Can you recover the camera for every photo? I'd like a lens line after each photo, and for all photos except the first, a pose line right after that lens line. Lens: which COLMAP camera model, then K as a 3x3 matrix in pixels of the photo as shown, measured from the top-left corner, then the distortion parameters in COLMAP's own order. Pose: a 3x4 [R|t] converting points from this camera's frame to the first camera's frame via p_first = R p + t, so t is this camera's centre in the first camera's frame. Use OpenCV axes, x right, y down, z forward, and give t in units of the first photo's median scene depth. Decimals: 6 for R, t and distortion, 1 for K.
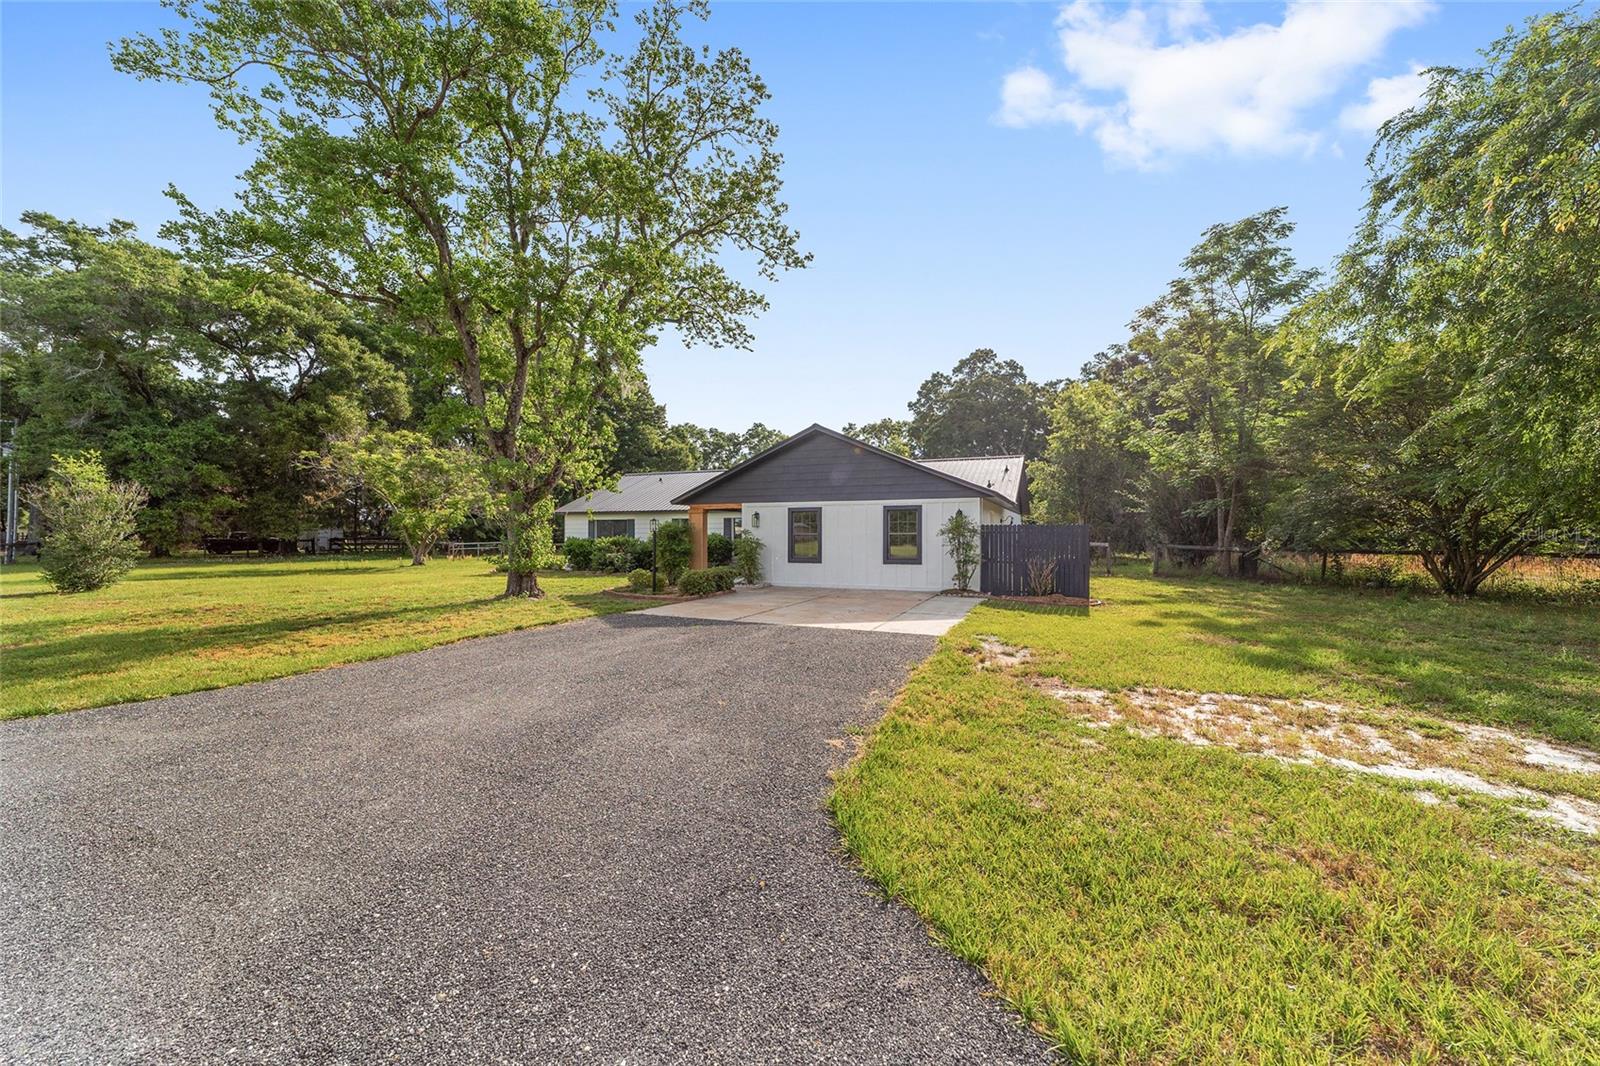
lens RADIAL K [[611.8, 0, 796.4], [0, 611.8, 535.4], [0, 0, 1]] dist [-0.014221, 0.008500]
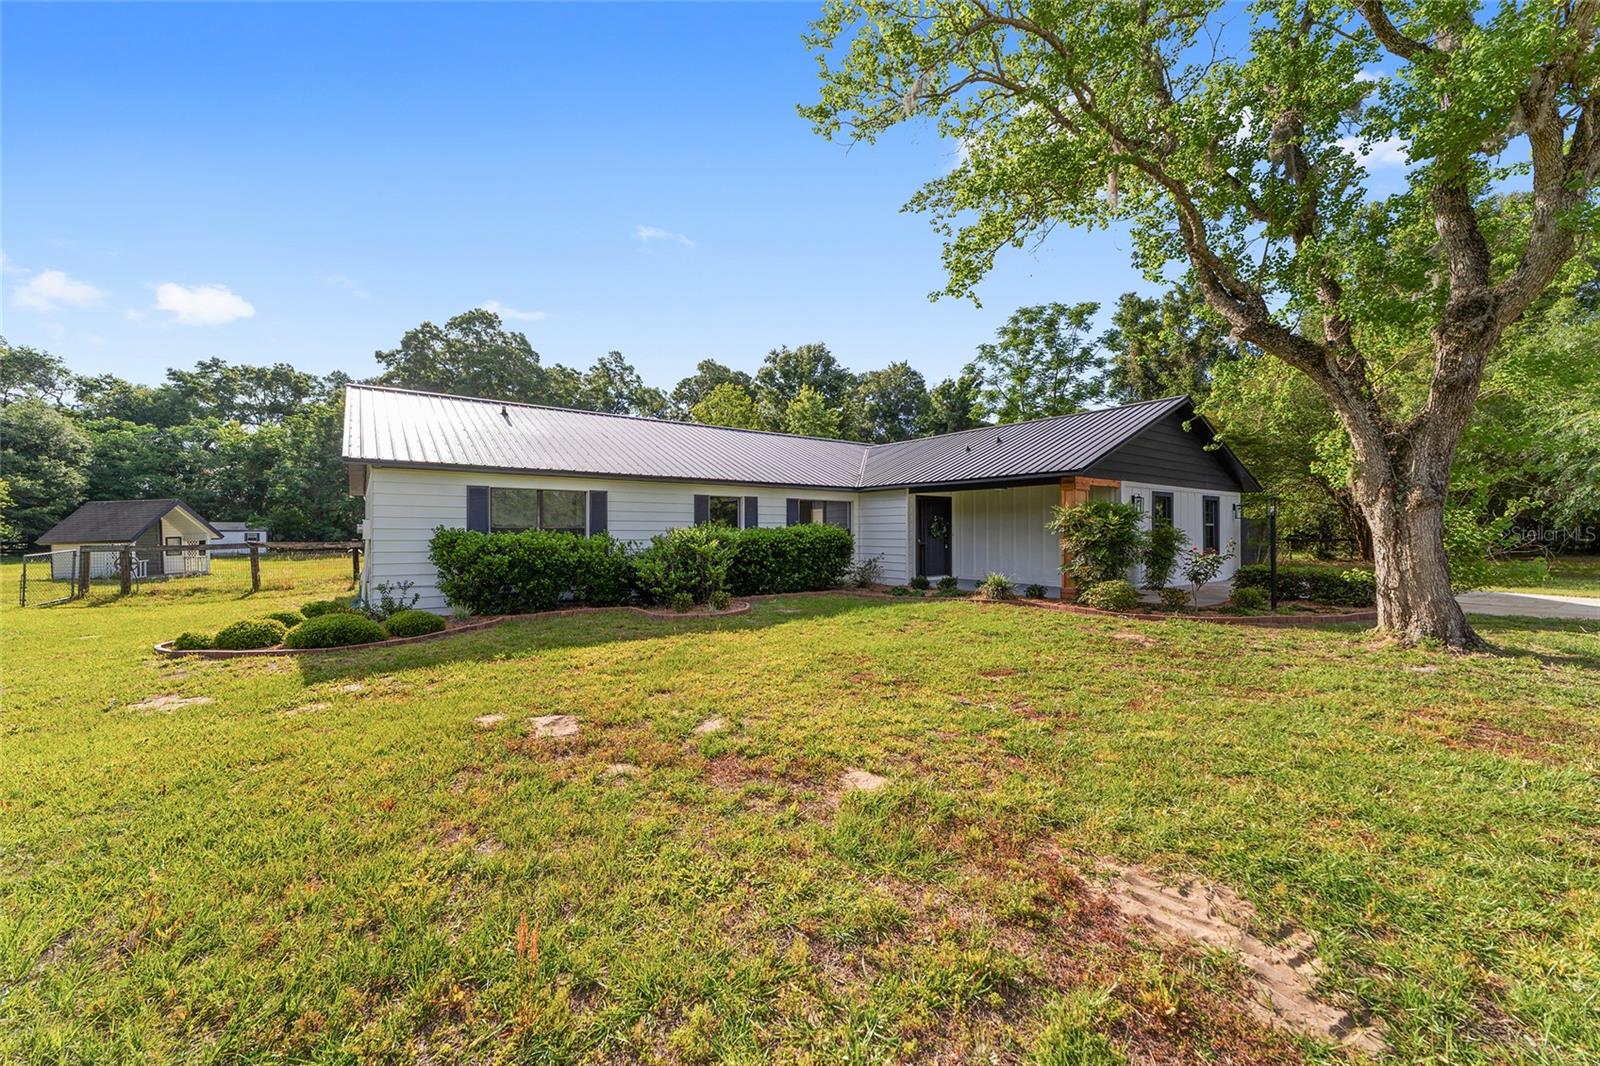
lens RADIAL K [[611.8, 0, 796.4], [0, 611.8, 535.4], [0, 0, 1]] dist [-0.014221, 0.008500]
pose [[0.512562, -0.003339, 0.858644, -0.598792], [0.001701, 0.999994, 0.002873, 0.006079], [-0.858649, -0.000012, 0.512564, 0.628535]]
